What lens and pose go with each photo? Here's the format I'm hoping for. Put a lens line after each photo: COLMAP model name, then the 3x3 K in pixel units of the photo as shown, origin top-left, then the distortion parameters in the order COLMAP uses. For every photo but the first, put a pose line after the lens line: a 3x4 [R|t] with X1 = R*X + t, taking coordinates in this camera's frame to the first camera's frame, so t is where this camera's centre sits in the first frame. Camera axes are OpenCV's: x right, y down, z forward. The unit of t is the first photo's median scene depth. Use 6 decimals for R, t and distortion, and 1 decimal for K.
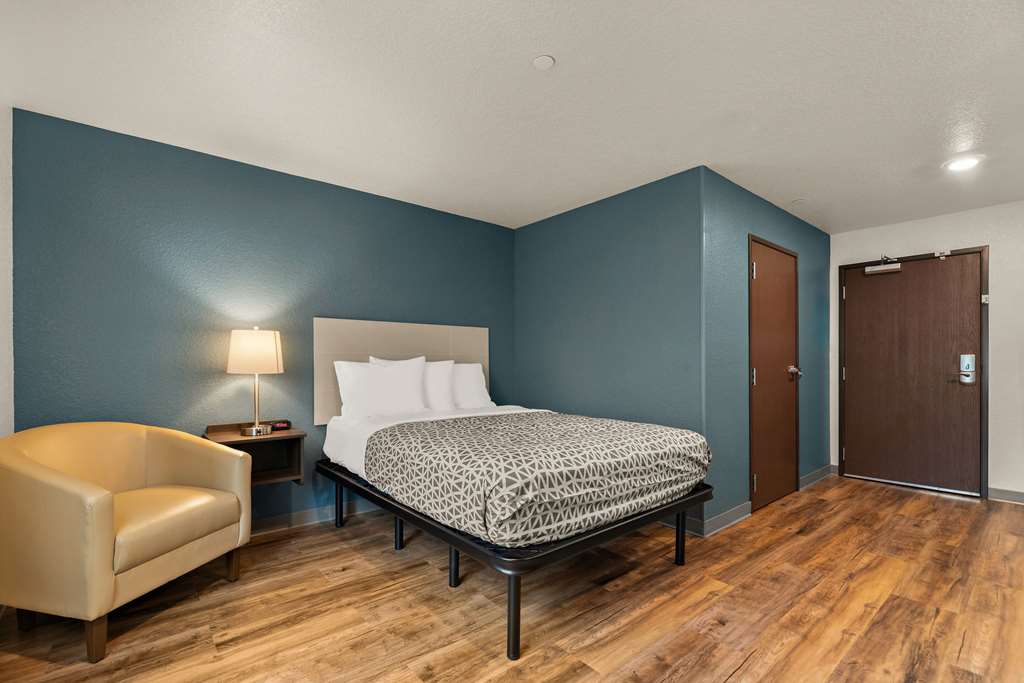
lens RADIAL K [[443.8, 0, 509.4], [0, 443.8, 363.8], [0, 0, 1]] dist [-0.000017, -0.000006]
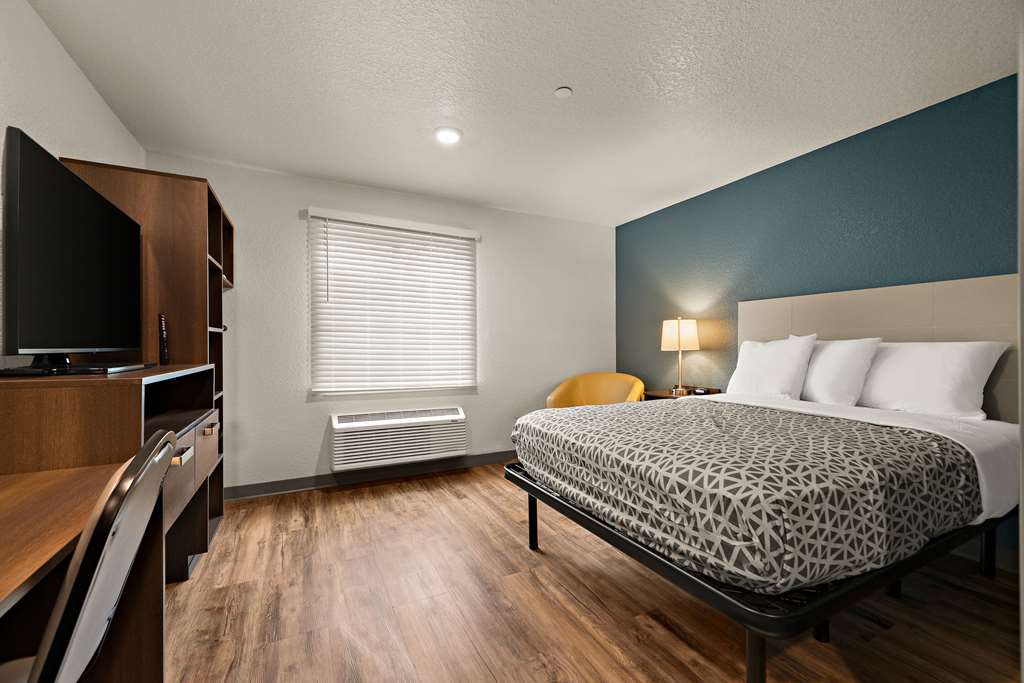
lens RADIAL K [[431.1, 0, 512.0], [0, 431.1, 341.5], [0, 0, 1]] dist [0.000209, 0.000012]
pose [[-0.220675, -0.006824, -0.975323, 1.103832], [0.001973, 0.999970, -0.007443, 0.002749], [0.975345, -0.003567, -0.220655, 0.988793]]
